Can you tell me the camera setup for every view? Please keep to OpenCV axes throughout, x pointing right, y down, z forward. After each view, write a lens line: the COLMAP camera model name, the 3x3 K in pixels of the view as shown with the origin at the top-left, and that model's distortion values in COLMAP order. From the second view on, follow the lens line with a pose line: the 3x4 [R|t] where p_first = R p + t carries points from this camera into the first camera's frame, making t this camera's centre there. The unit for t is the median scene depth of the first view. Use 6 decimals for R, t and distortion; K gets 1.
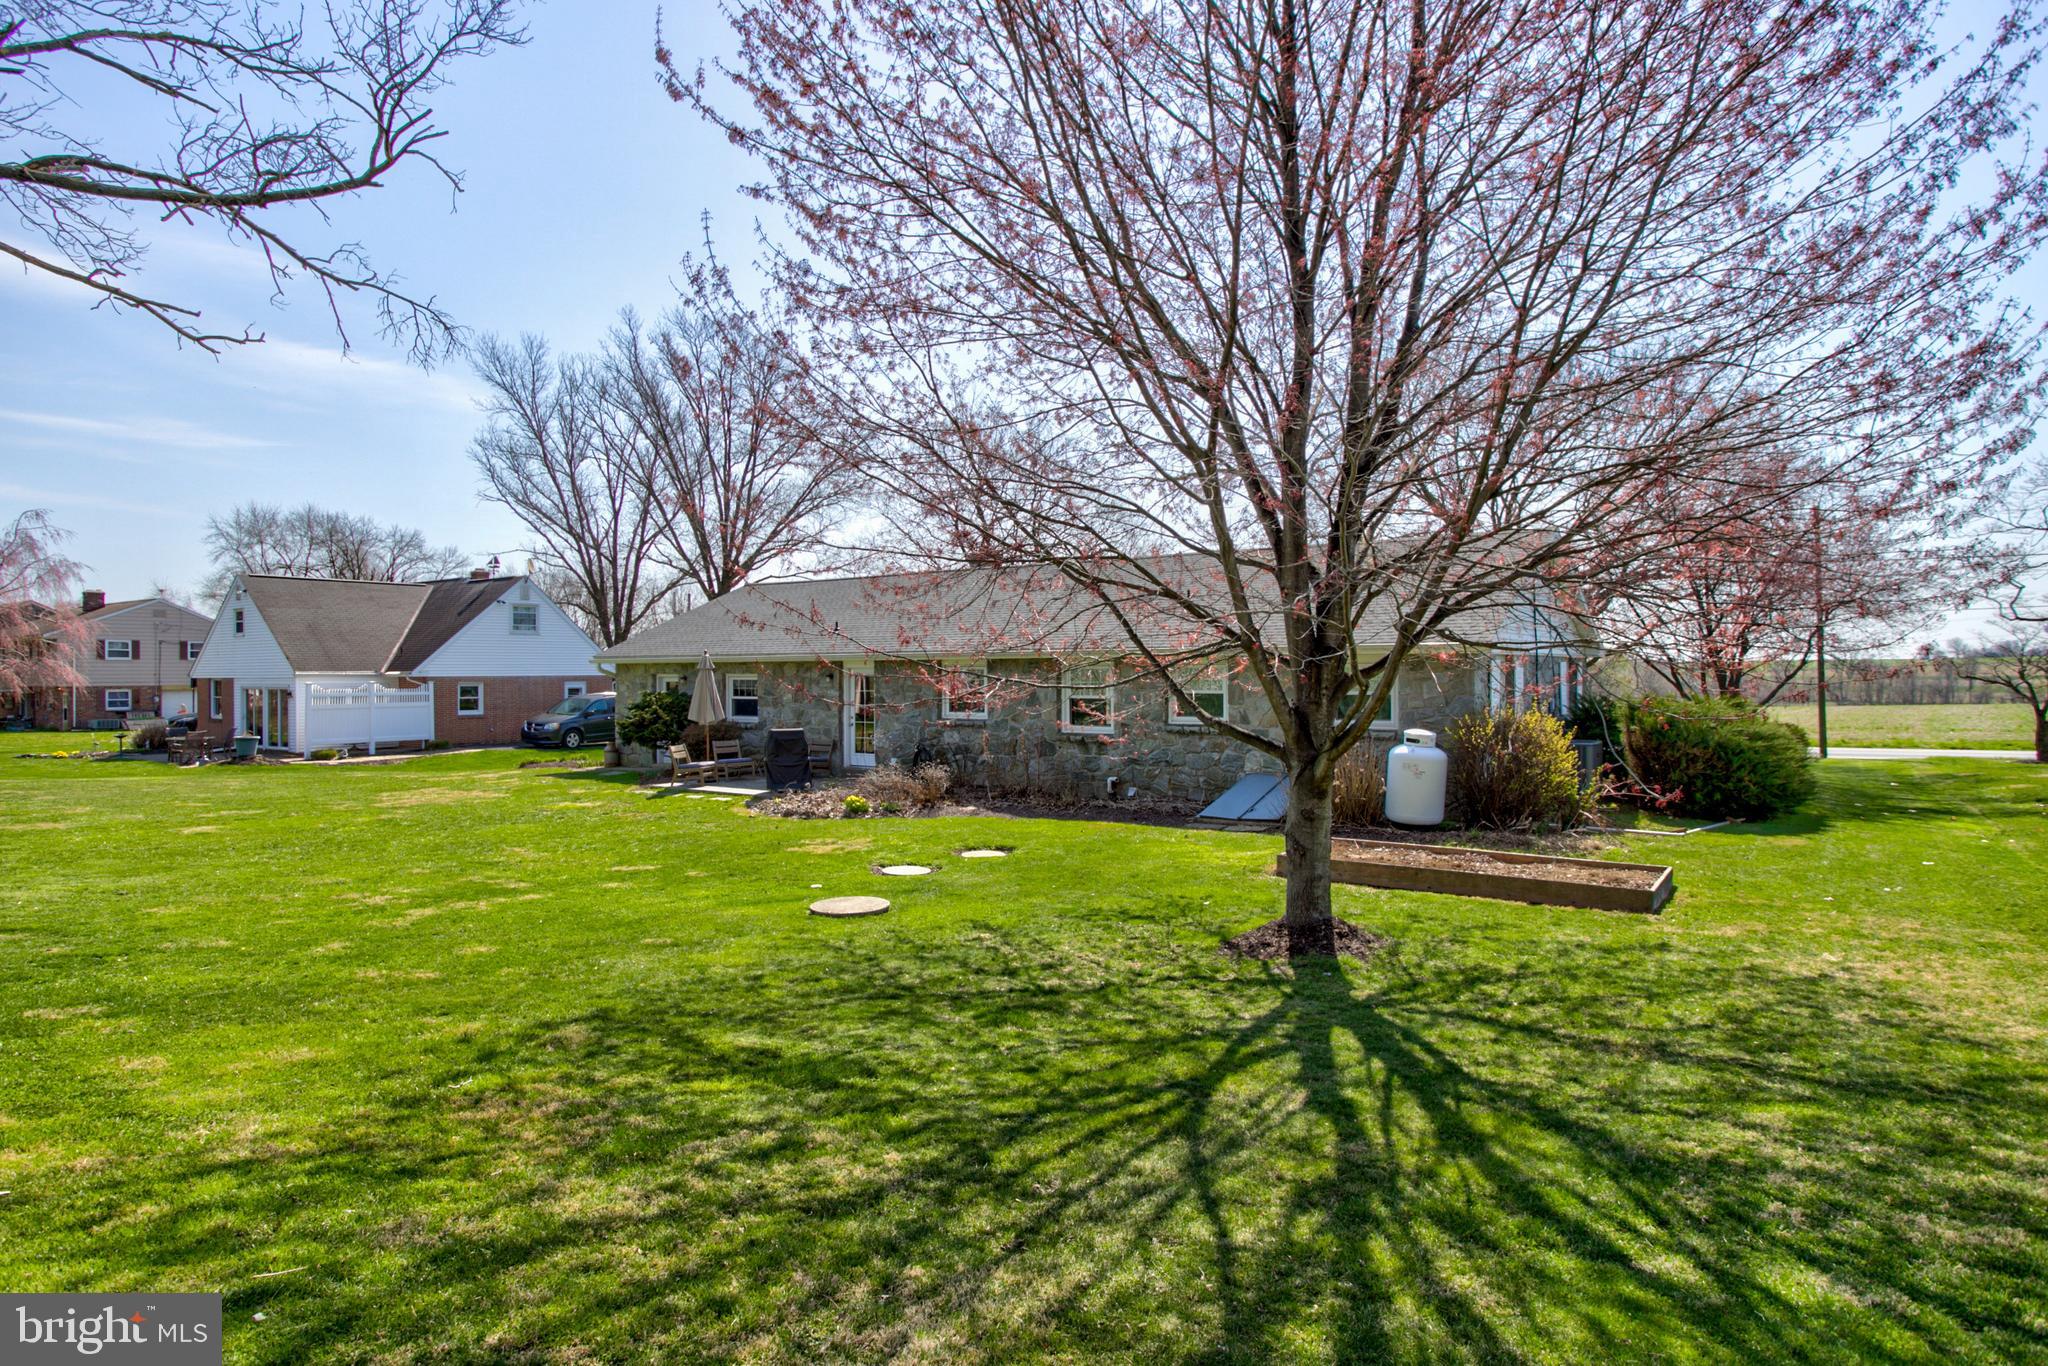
lens RADIAL K [[1251.2, 0, 1022.8], [0, 1251.2, 663.6], [0, 0, 1]] dist [-0.000707, -0.000059]
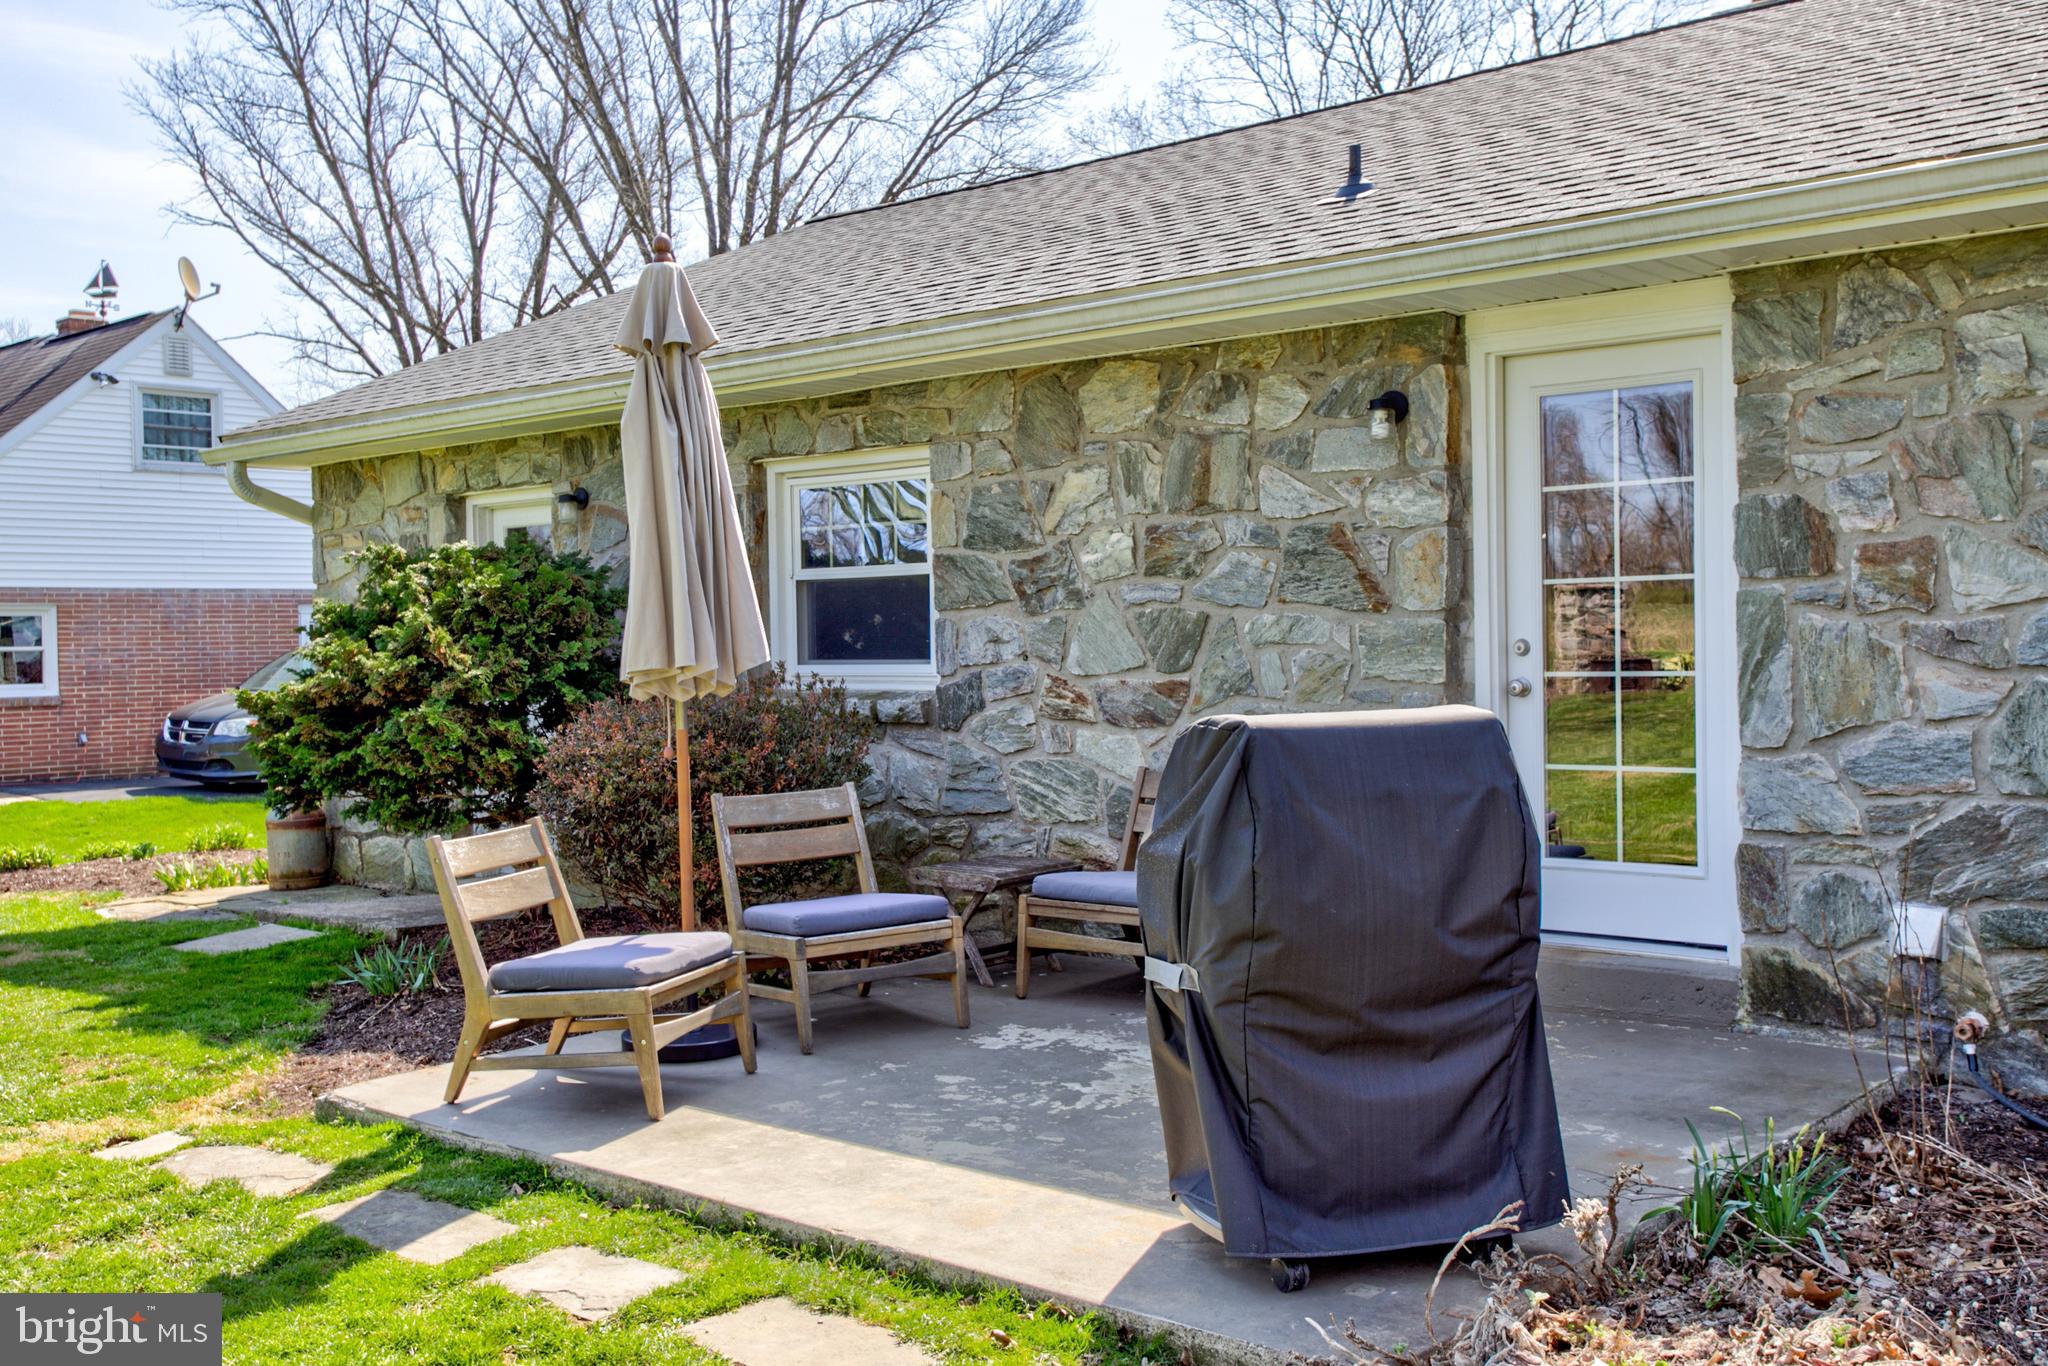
lens RADIAL K [[1934.7, 0, 1024.0], [0, 1934.7, 683.0], [0, 0, 1]] dist [0.000484, -0.000551]
pose [[0.997088, -0.010790, -0.075498, -0.121416], [0.012828, 0.999565, 0.026563, 0.026215], [0.075179, -0.027454, 0.996792, 0.486250]]
